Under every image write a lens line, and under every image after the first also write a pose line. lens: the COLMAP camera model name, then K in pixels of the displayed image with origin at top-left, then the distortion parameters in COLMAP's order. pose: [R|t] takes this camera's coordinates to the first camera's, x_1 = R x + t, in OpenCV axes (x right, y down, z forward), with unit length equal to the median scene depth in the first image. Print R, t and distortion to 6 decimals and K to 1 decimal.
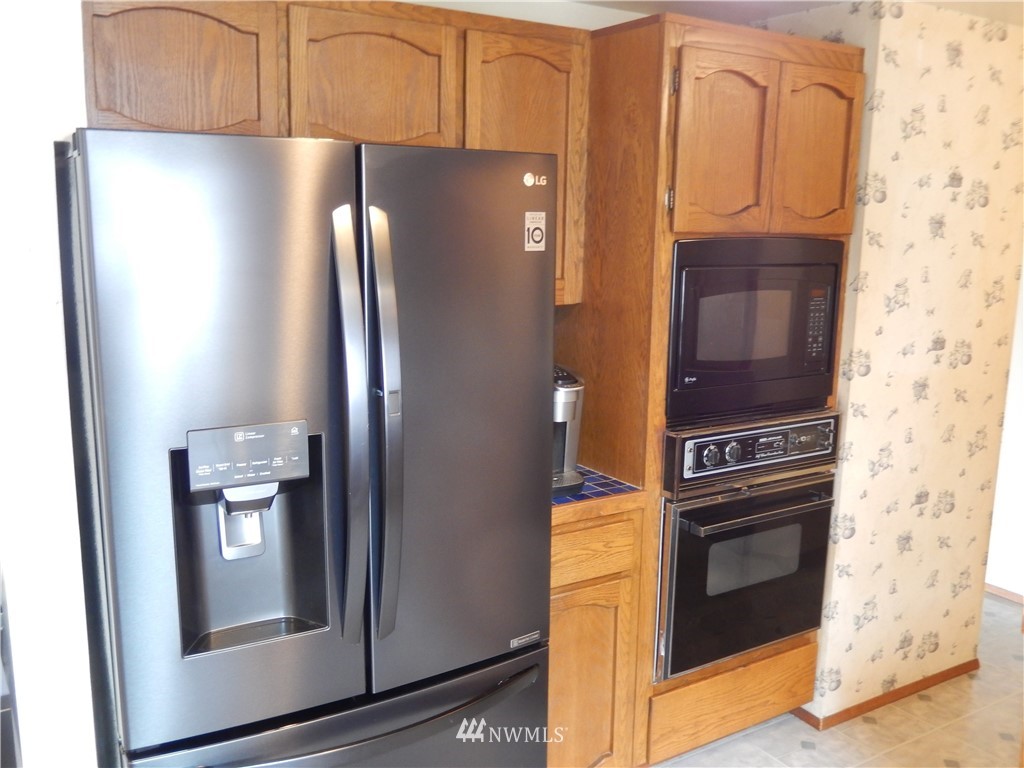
lens RADIAL K [[938.3, 0, 510.4], [0, 938.3, 386.8], [0, 0, 1]] dist [-0.009267, 0.000000]
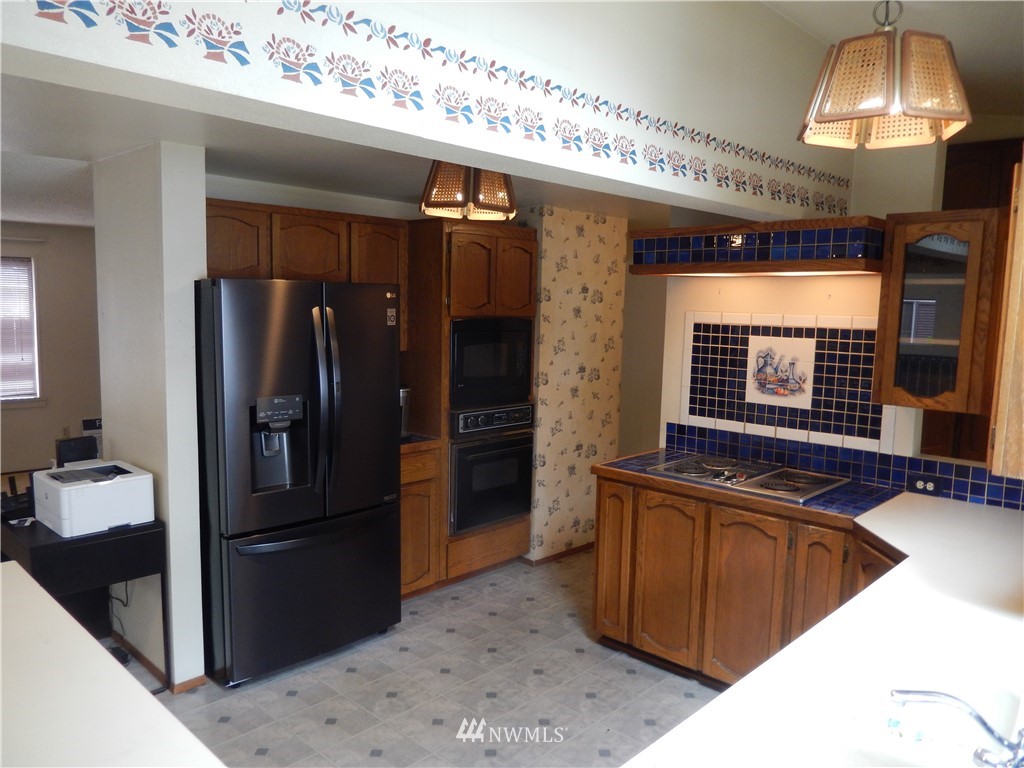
lens RADIAL K [[764.3, 0, 509.8], [0, 764.3, 389.2], [0, 0, 1]] dist [0.035020, 0.002083]
pose [[0.971275, -0.024353, 0.236709, -0.102148], [0.038281, 0.997784, -0.054426, 0.093436], [-0.234858, 0.061924, 0.970055, -0.655638]]
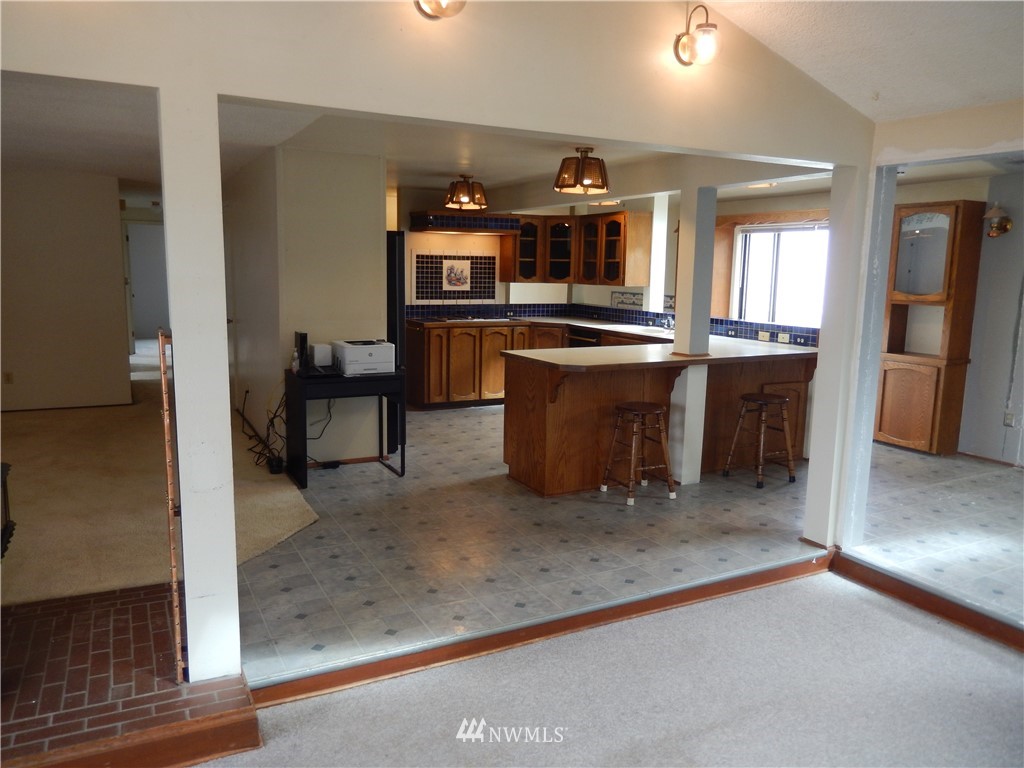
lens RADIAL K [[764.3, 0, 506.9], [0, 764.3, 383.1], [0, 0, 1]] dist [0.035020, 0.002083]
pose [[0.089668, -0.160836, 0.982900, -3.962947], [0.165439, 0.975570, 0.144544, -0.029787], [-0.982135, 0.149649, 0.114086, 0.516548]]
